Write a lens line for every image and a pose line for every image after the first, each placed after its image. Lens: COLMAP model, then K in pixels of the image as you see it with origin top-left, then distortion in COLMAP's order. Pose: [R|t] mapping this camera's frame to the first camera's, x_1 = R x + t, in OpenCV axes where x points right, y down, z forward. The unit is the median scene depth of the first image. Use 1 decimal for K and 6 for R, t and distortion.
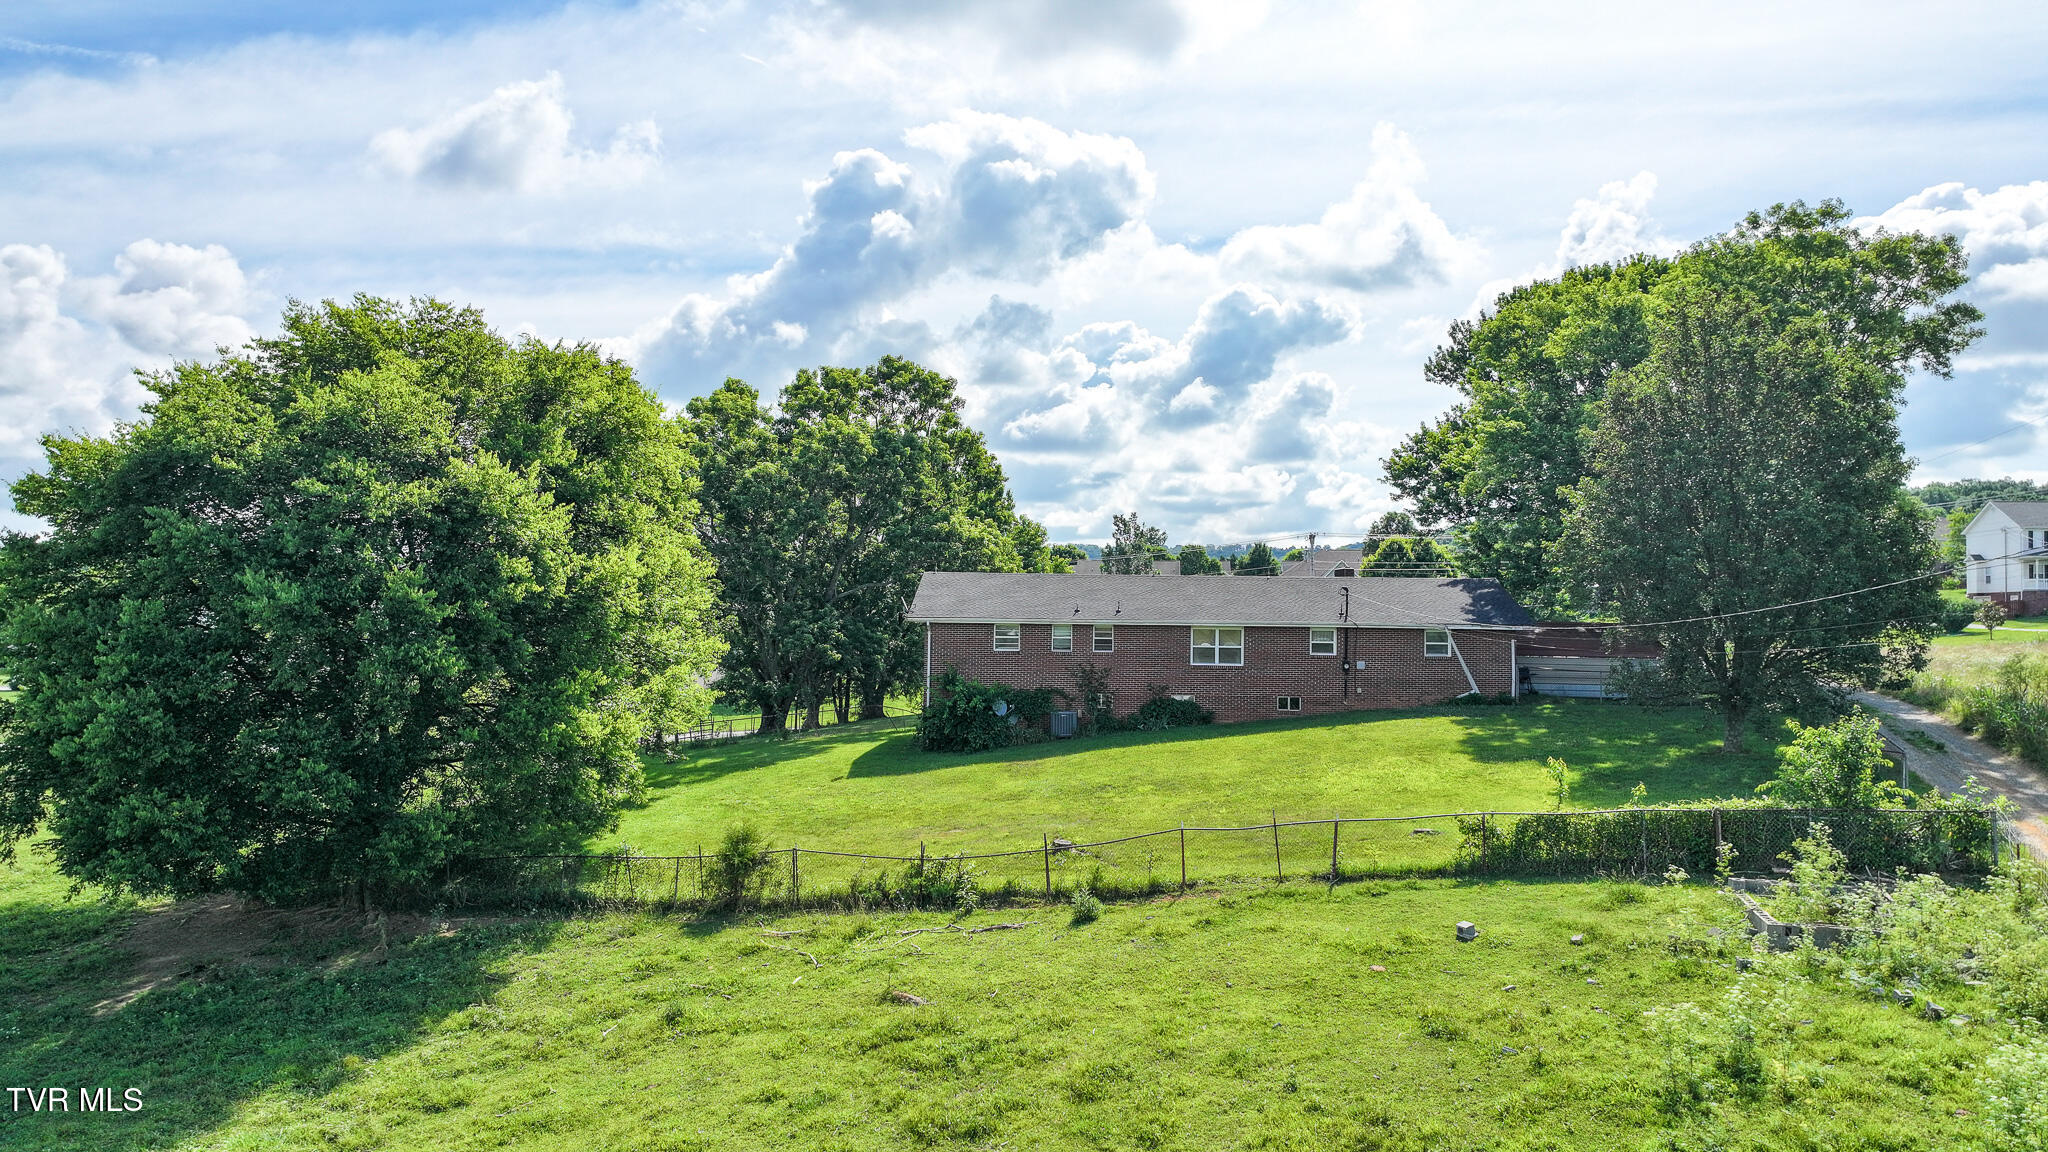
lens RADIAL K [[1445.6, 0, 1035.0], [0, 1445.6, 574.8], [0, 0, 1]] dist [0.005436, 0.005256]
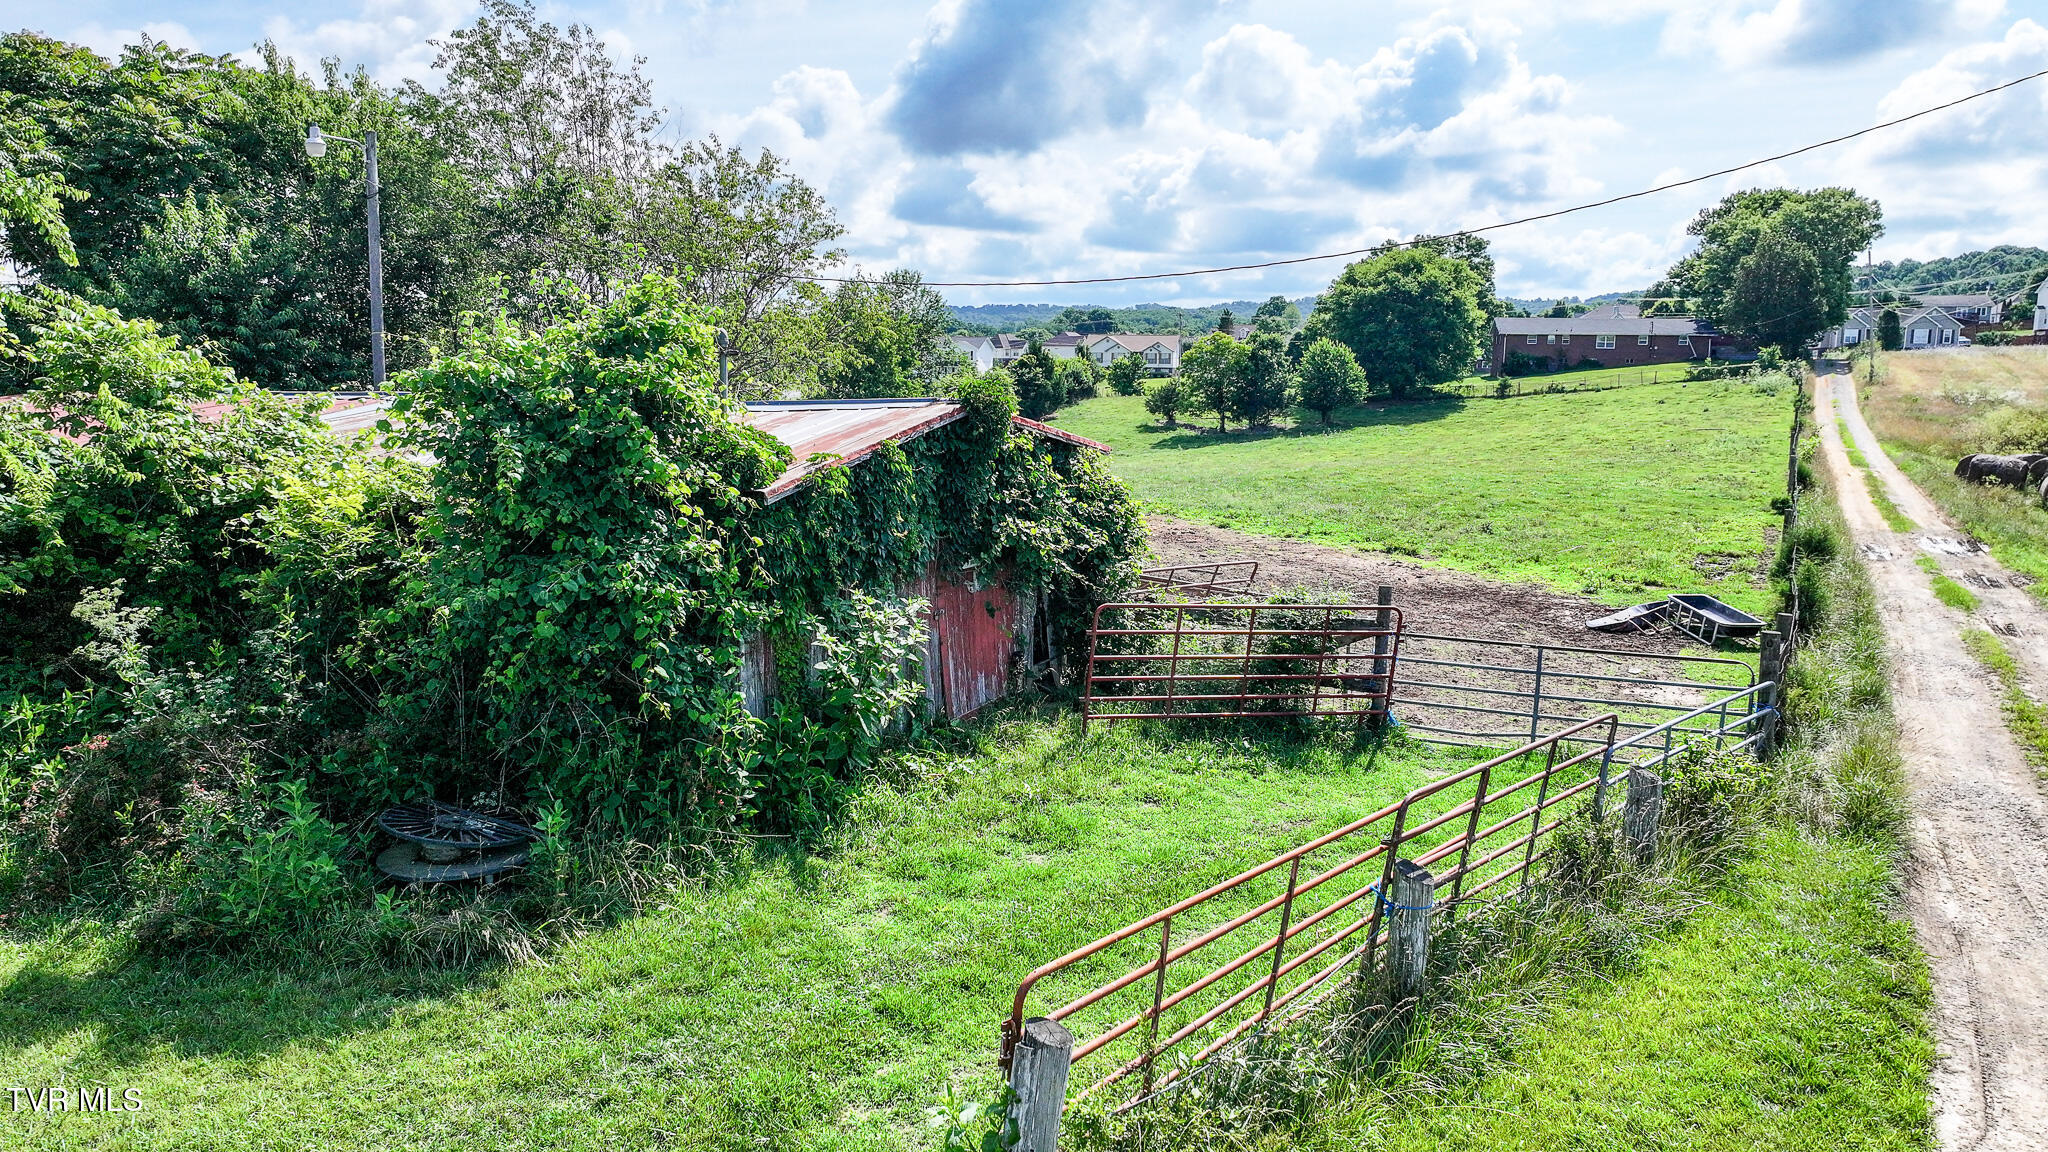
lens RADIAL K [[1445.6, 0, 1035.0], [0, 1445.6, 574.8], [0, 0, 1]] dist [0.005436, 0.005256]
pose [[0.988568, 0.026026, -0.148516, -0.522172], [0.000049, 0.984934, 0.172928, 0.005809], [0.150779, -0.170958, 0.973673, -1.953245]]
